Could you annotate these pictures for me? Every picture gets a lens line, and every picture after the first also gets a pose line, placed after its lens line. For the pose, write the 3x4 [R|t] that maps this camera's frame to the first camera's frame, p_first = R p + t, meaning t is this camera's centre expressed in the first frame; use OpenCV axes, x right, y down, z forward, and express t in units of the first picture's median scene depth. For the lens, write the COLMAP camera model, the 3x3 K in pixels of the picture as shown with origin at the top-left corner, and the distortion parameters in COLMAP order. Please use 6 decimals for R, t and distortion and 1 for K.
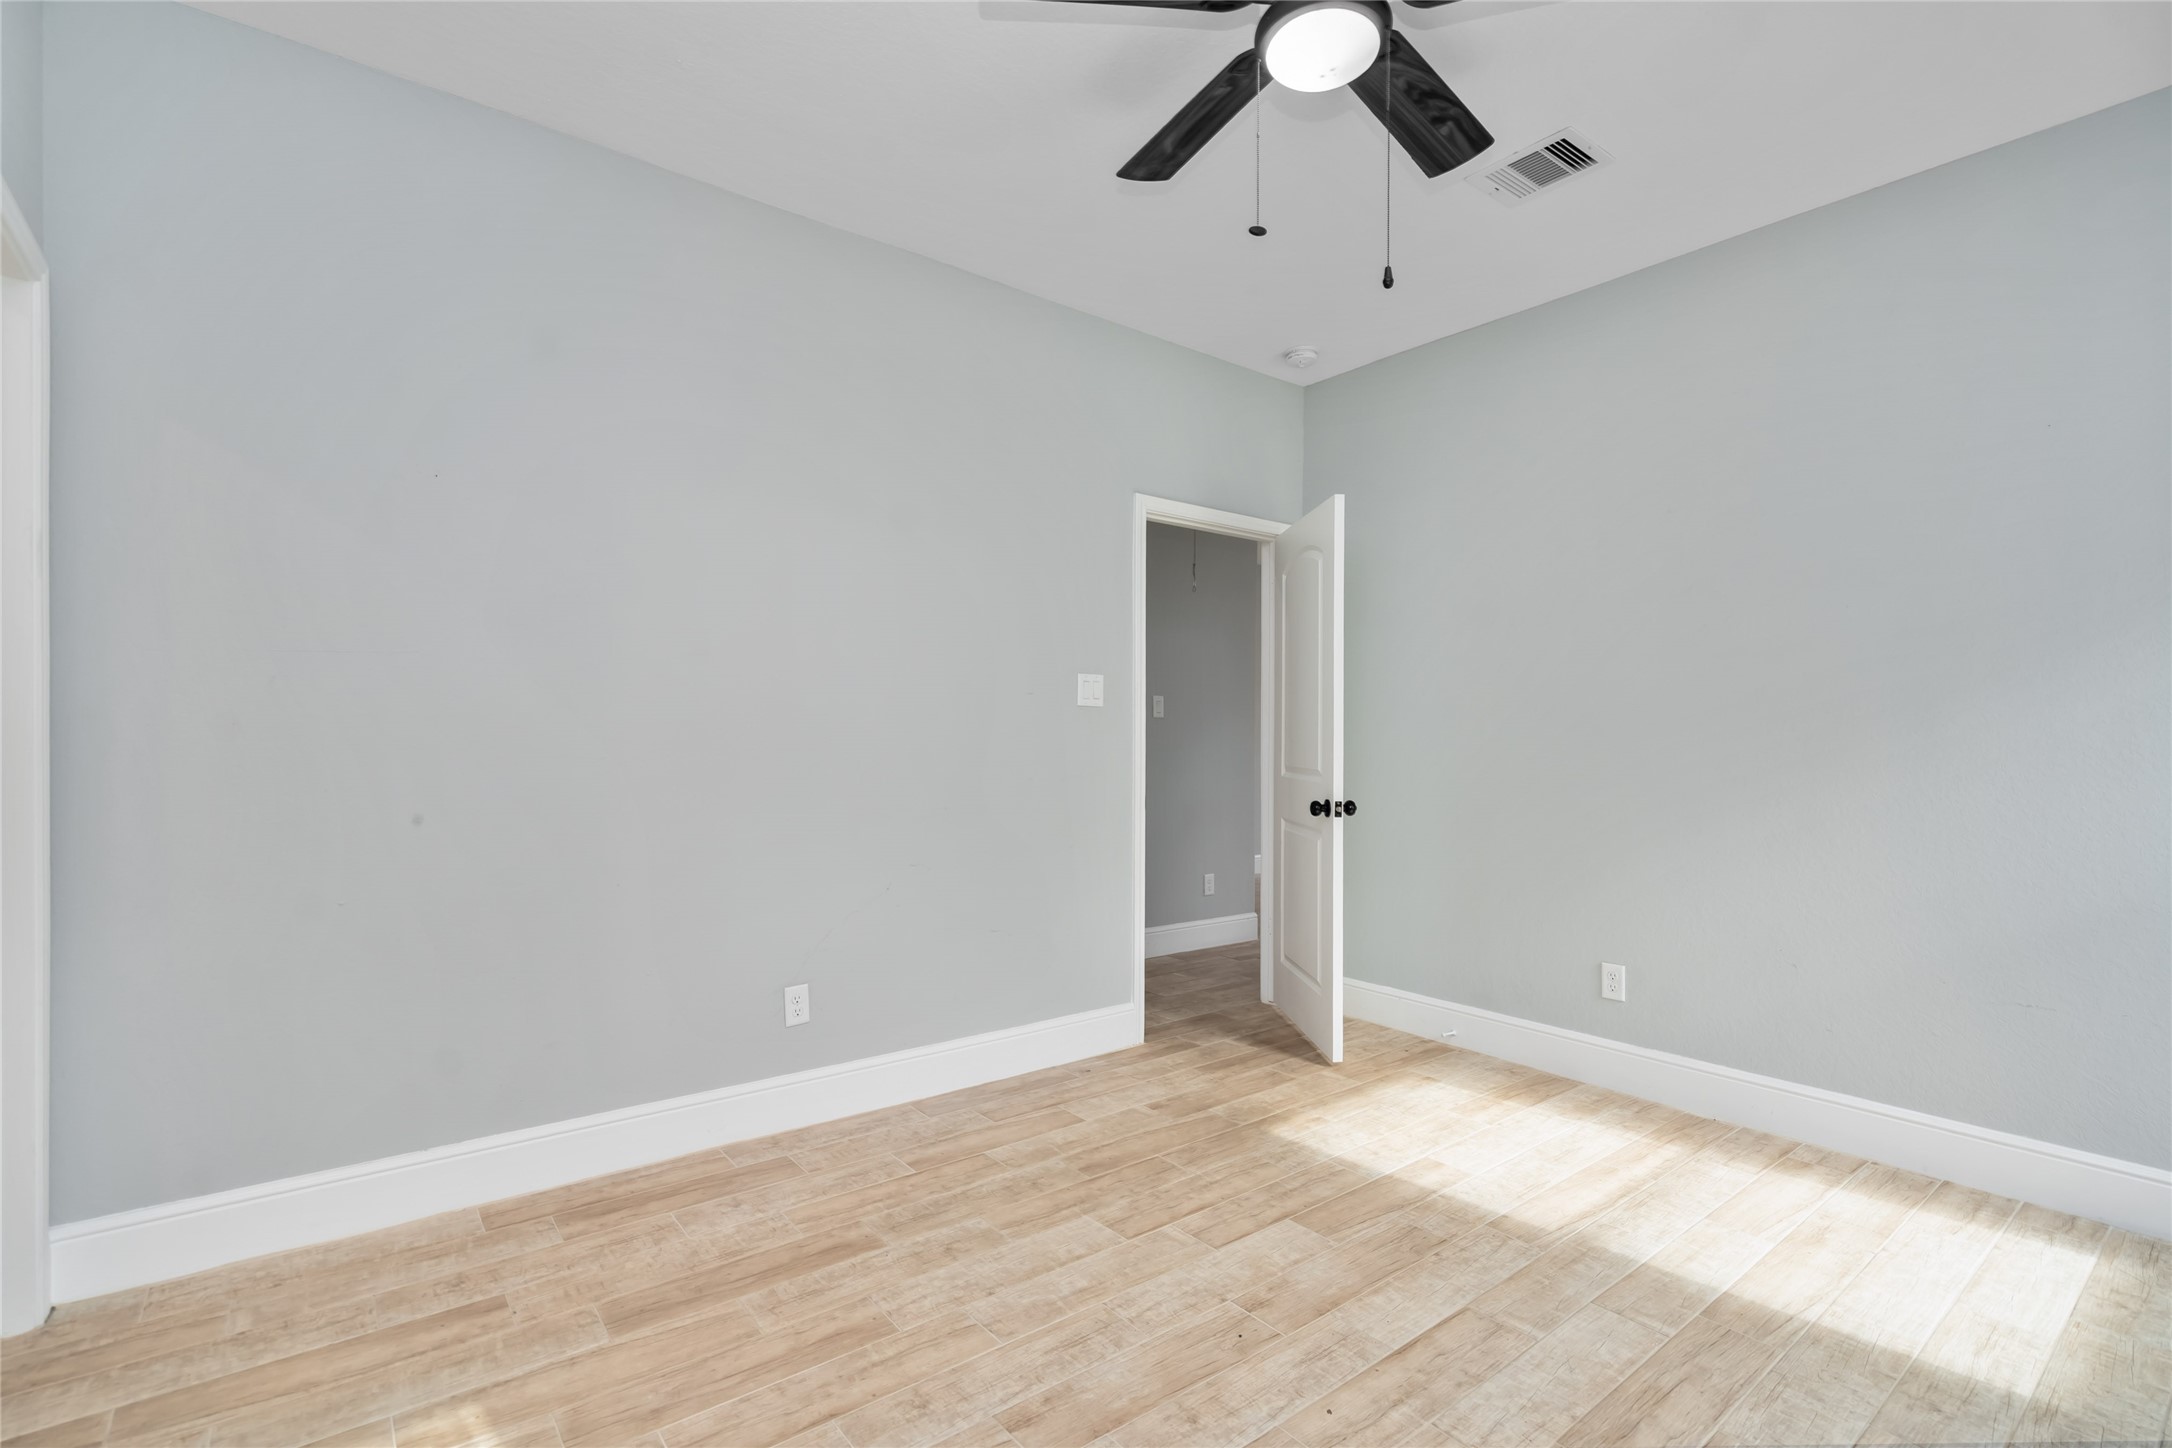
lens RADIAL K [[987.0, 0, 1082.4], [0, 987.0, 733.9], [0, 0, 1]] dist [-0.005006, 0.001392]
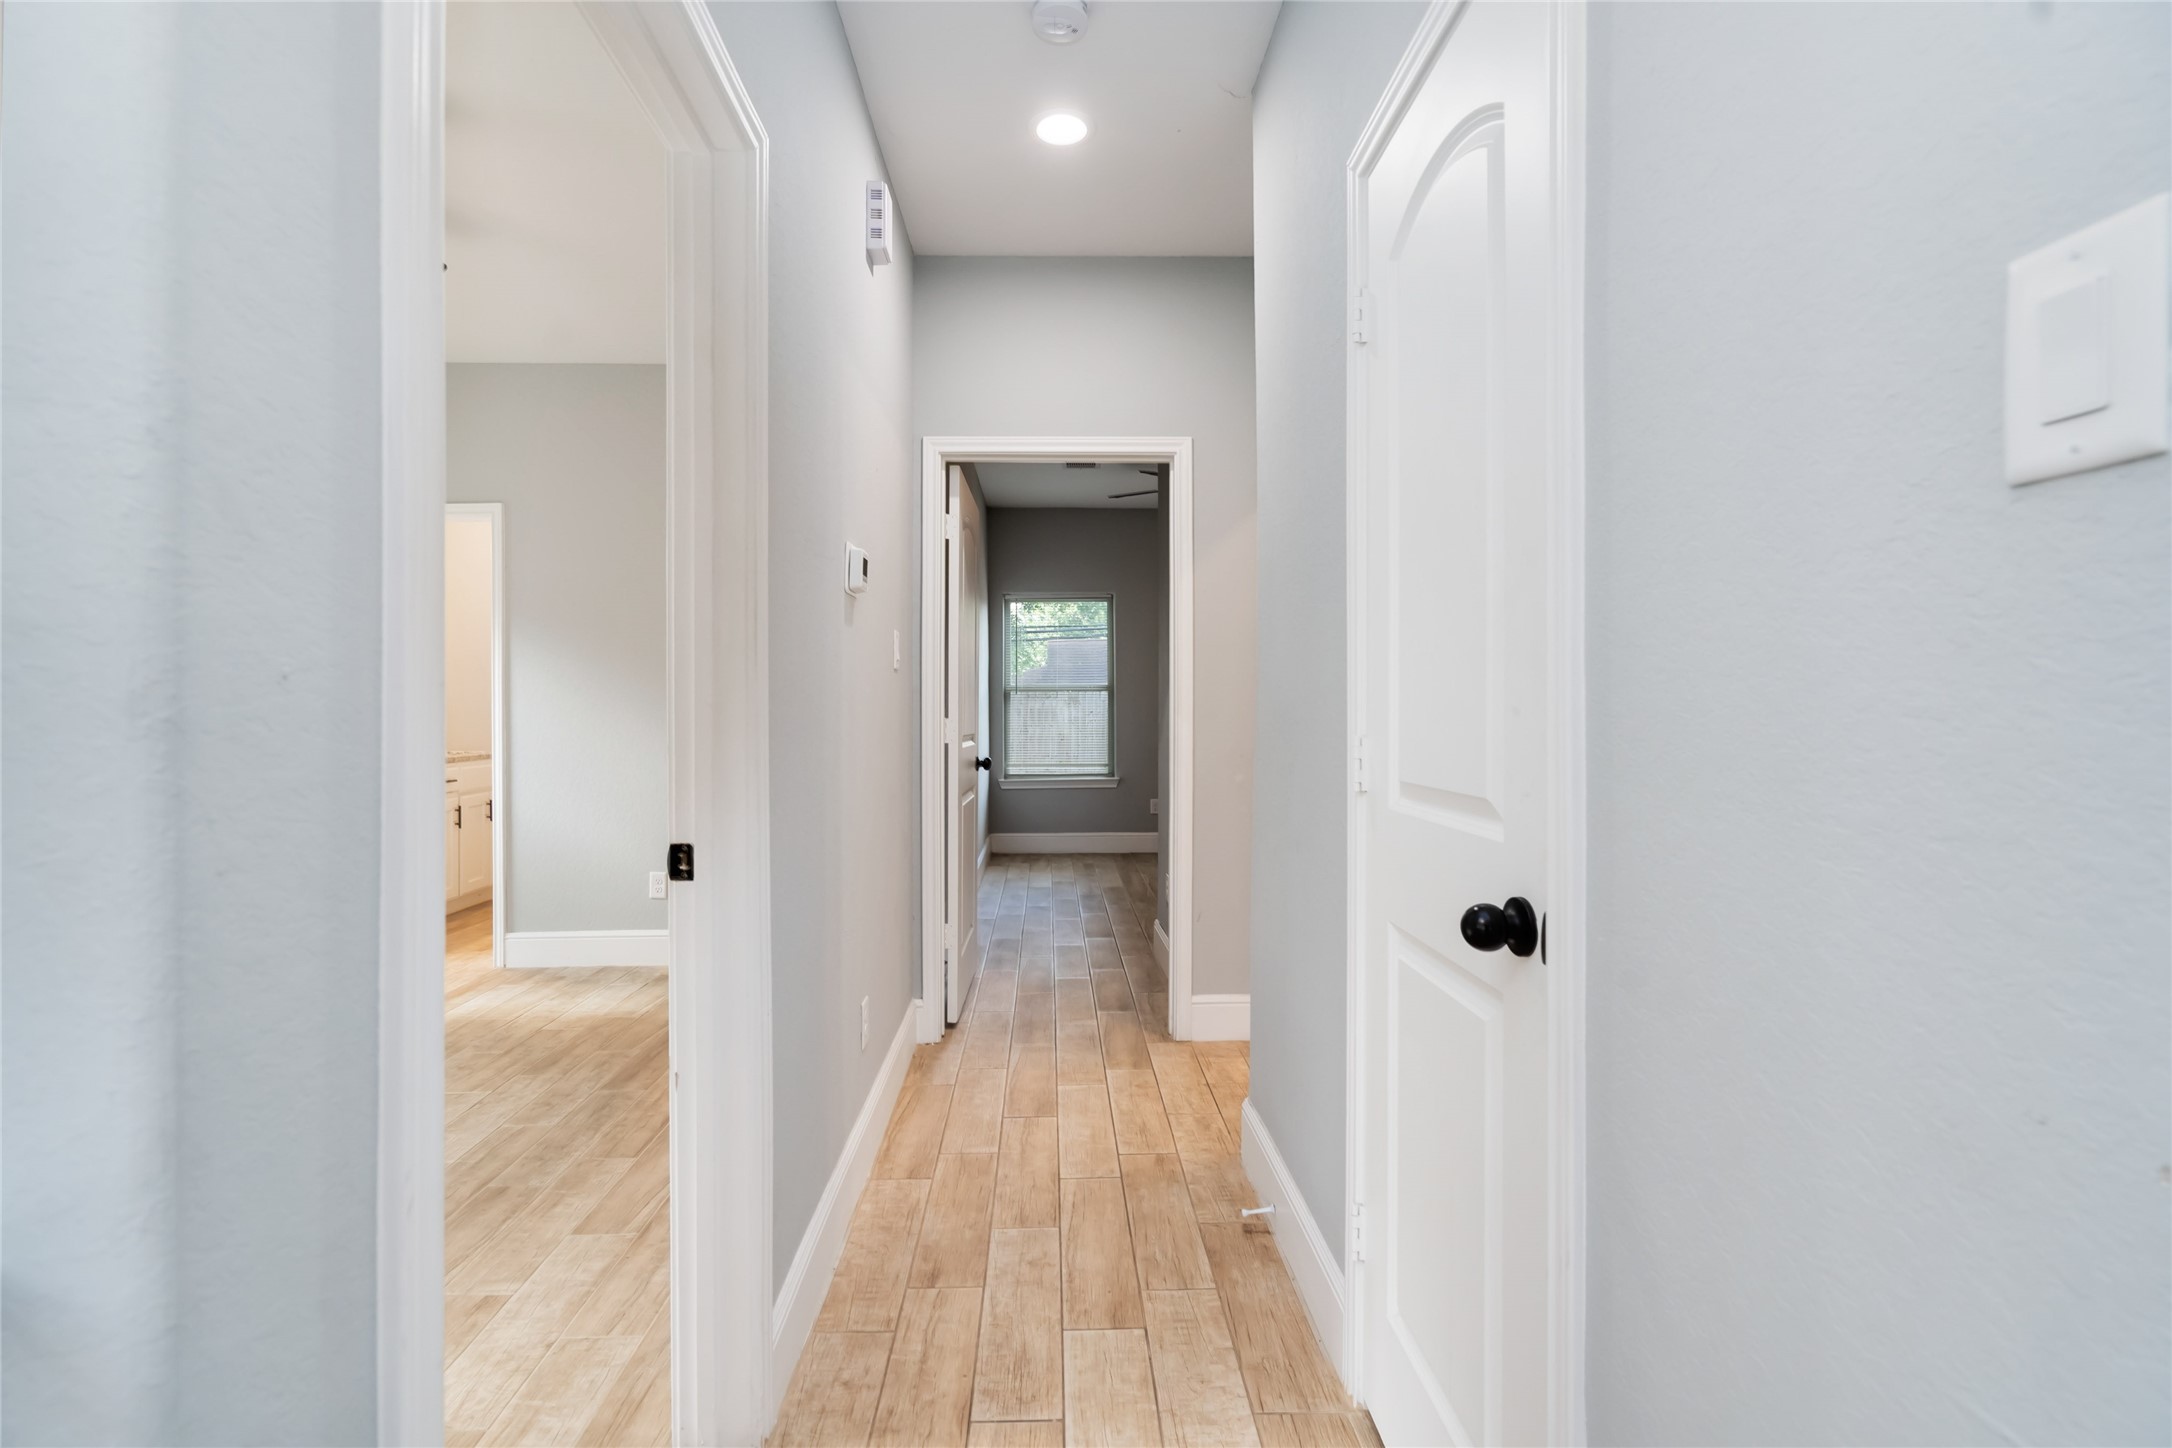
lens RADIAL K [[987.0, 0, 1081.3], [0, 987.0, 715.9], [0, 0, 1]] dist [-0.005006, 0.001392]
pose [[-0.594125, 0.008133, -0.804331, 0.417151], [0.010165, 0.999945, 0.002603, 0.013596], [0.804308, -0.006630, -0.594175, 2.009224]]
